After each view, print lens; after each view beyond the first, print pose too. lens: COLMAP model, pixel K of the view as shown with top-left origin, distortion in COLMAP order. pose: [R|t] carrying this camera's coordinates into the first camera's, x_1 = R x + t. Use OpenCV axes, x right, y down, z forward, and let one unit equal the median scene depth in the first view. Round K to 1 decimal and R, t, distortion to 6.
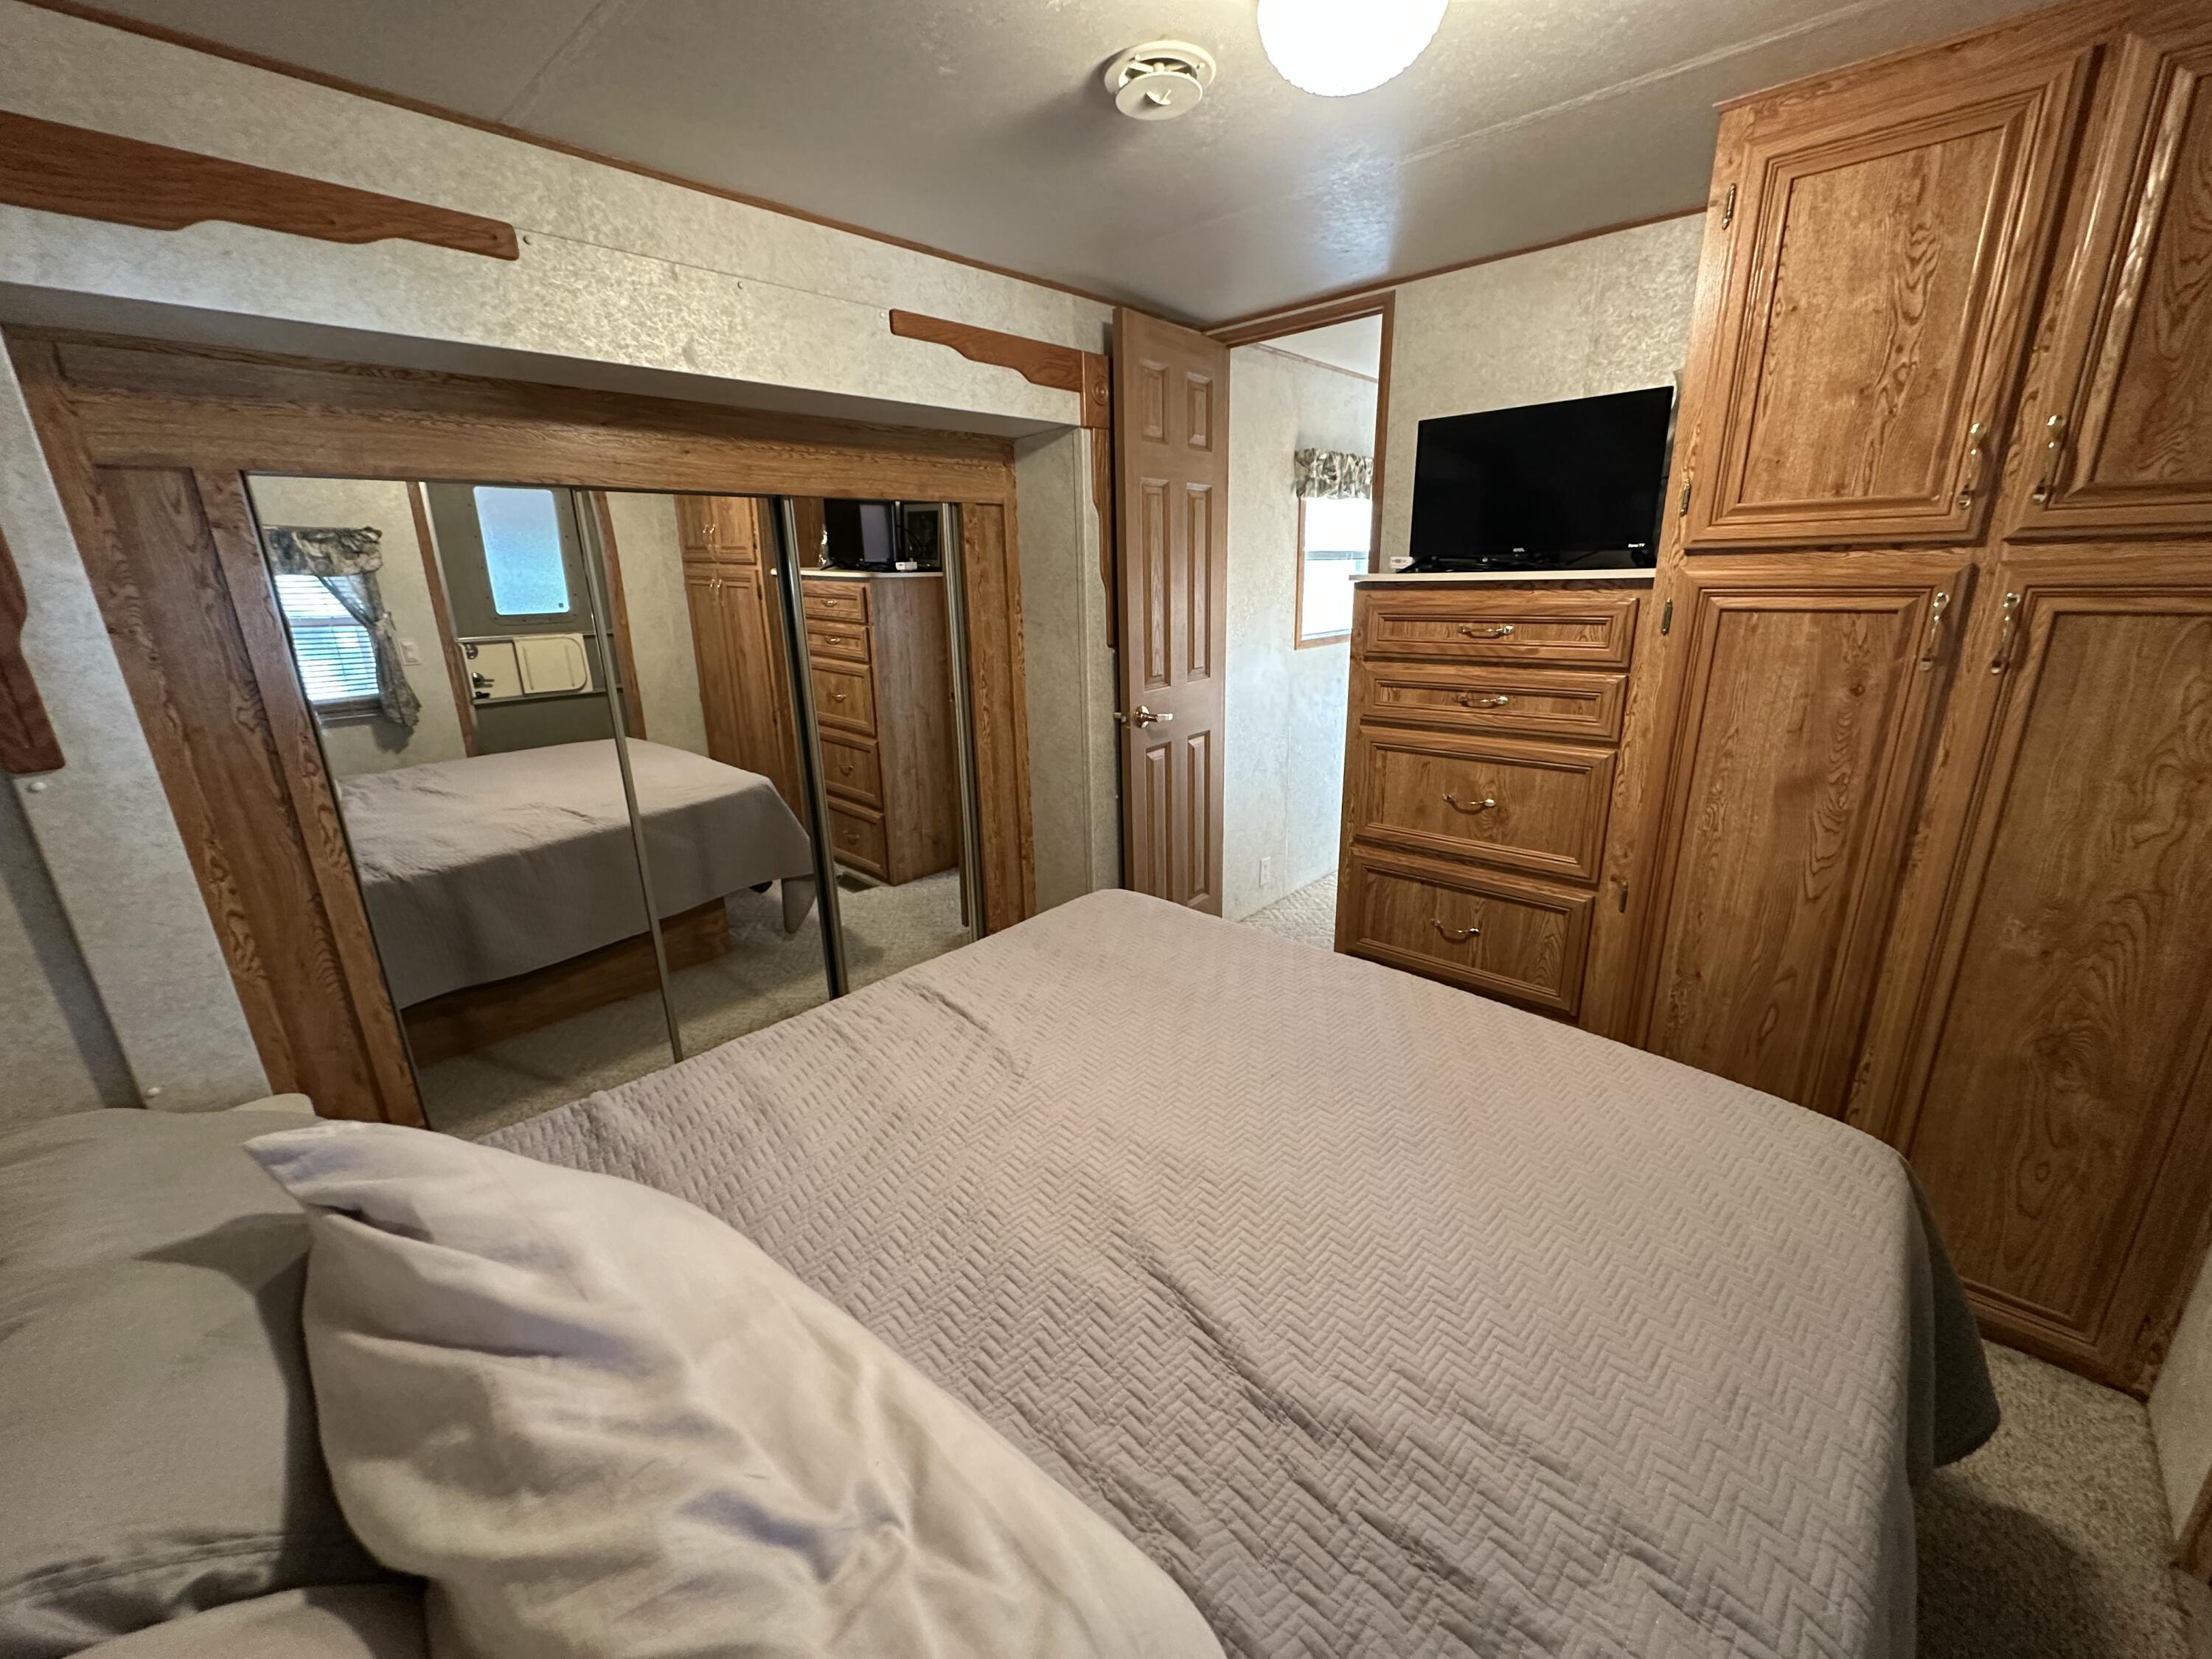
lens RADIAL K [[881.0, 0, 1106.0], [0, 881.0, 829.5], [0, 0, 1]] dist [-0.001896, 0.000116]
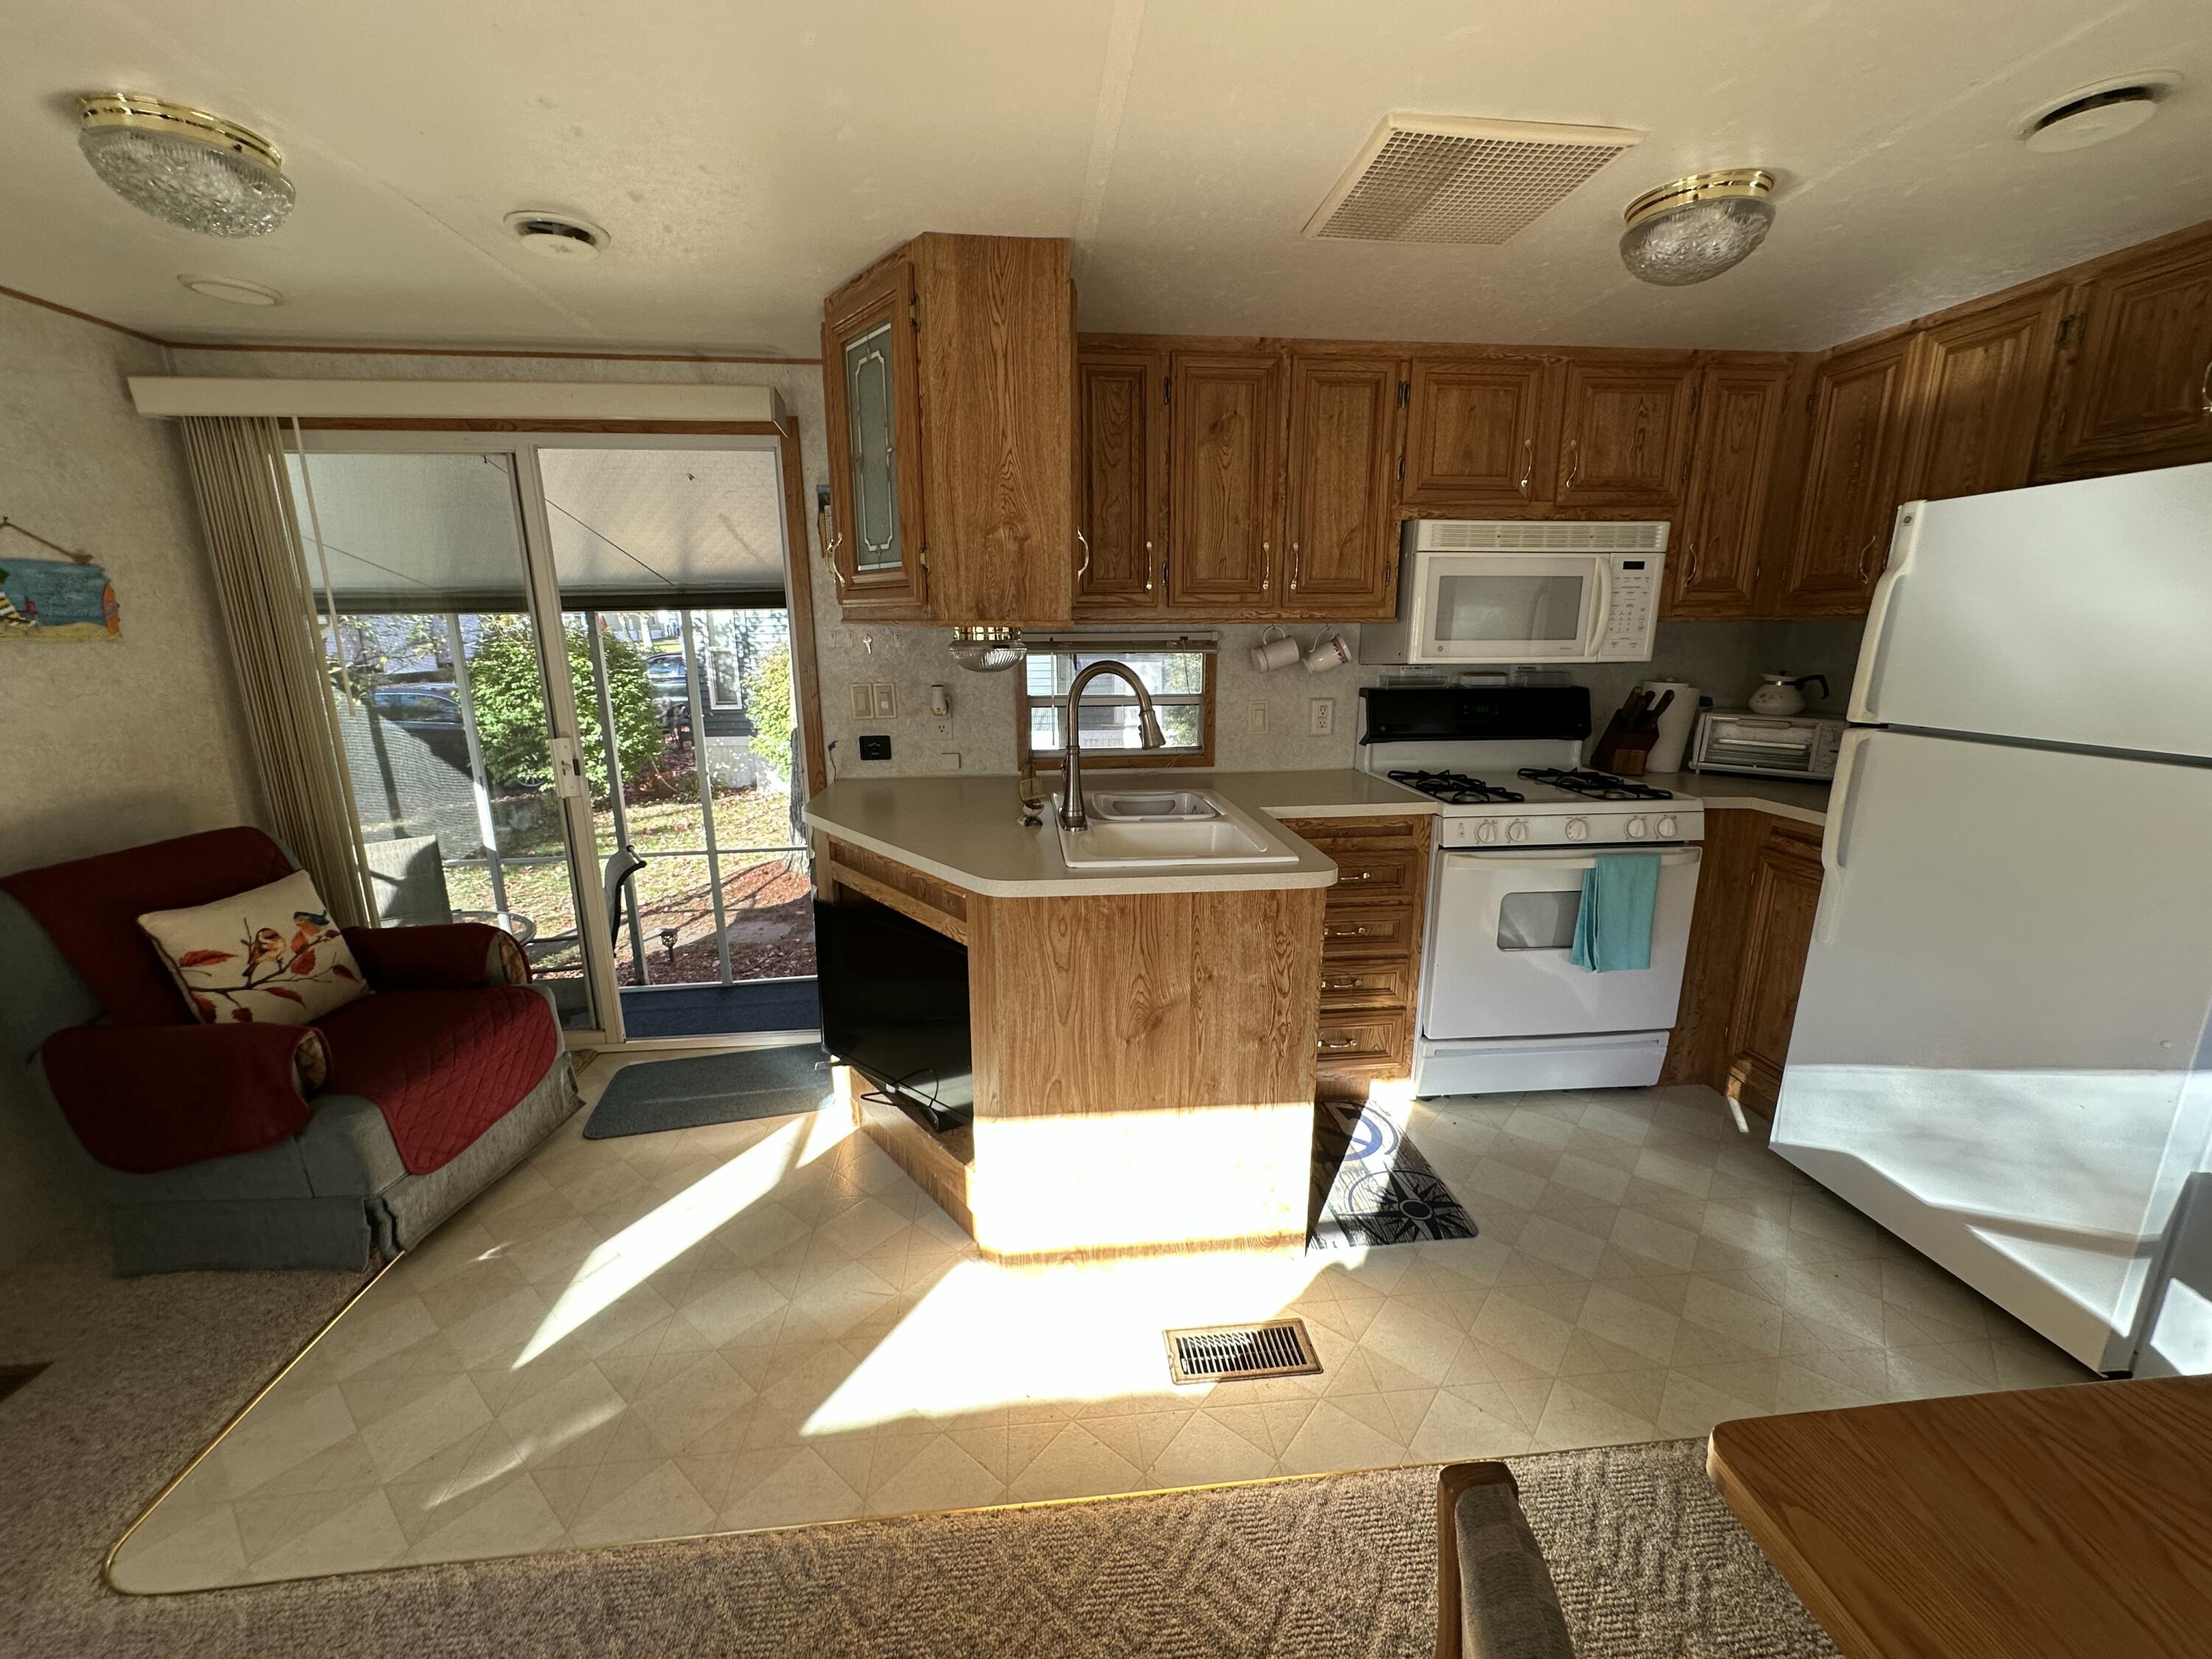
lens RADIAL K [[879.9, 0, 1106.0], [0, 879.9, 829.5], [0, 0, 1]] dist [-0.000641, 0.000082]
pose [[0.663634, -0.143944, 0.734077, -0.171557], [0.191762, 0.981256, 0.019053, -0.877261], [-0.723061, 0.128124, 0.678799, 0.273491]]
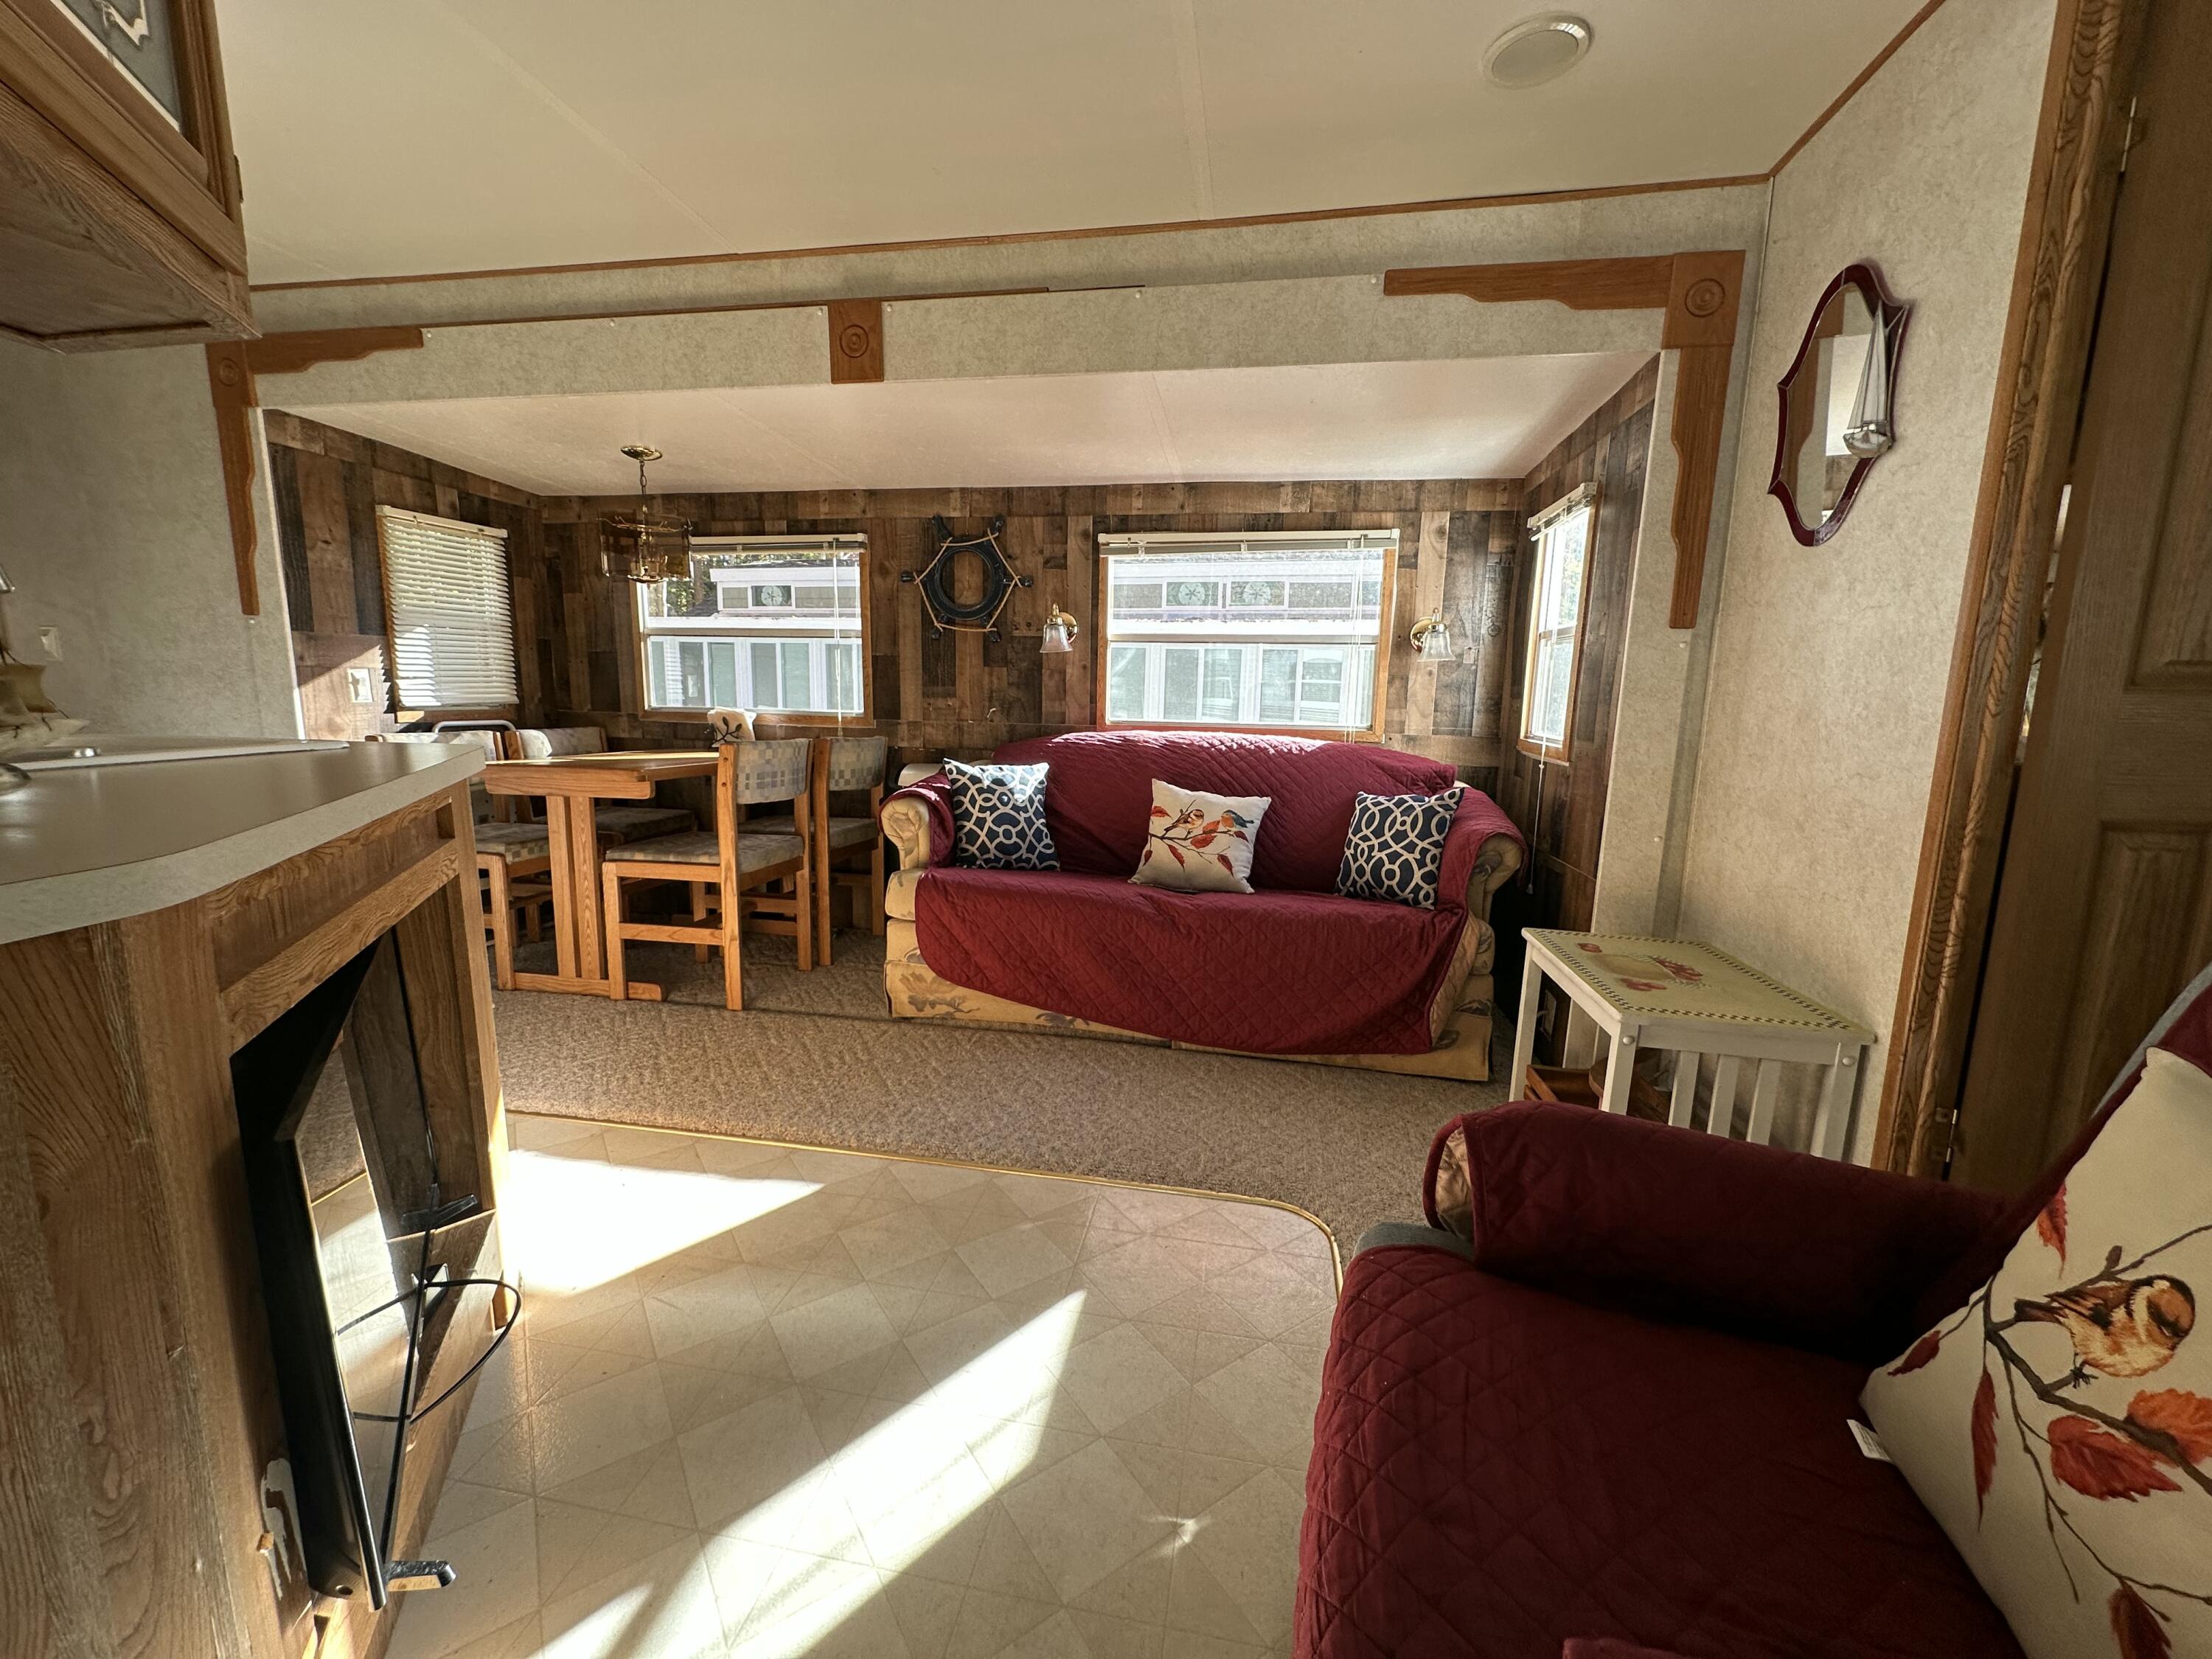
lens RADIAL K [[881.0, 0, 1106.0], [0, 881.0, 829.5], [0, 0, 1]] dist [-0.001896, 0.000116]
pose [[-0.844970, 0.102033, -0.524991, 0.521219], [-0.140691, 0.904650, 0.402262, -1.222019], [0.515977, 0.413761, -0.750047, 2.315779]]
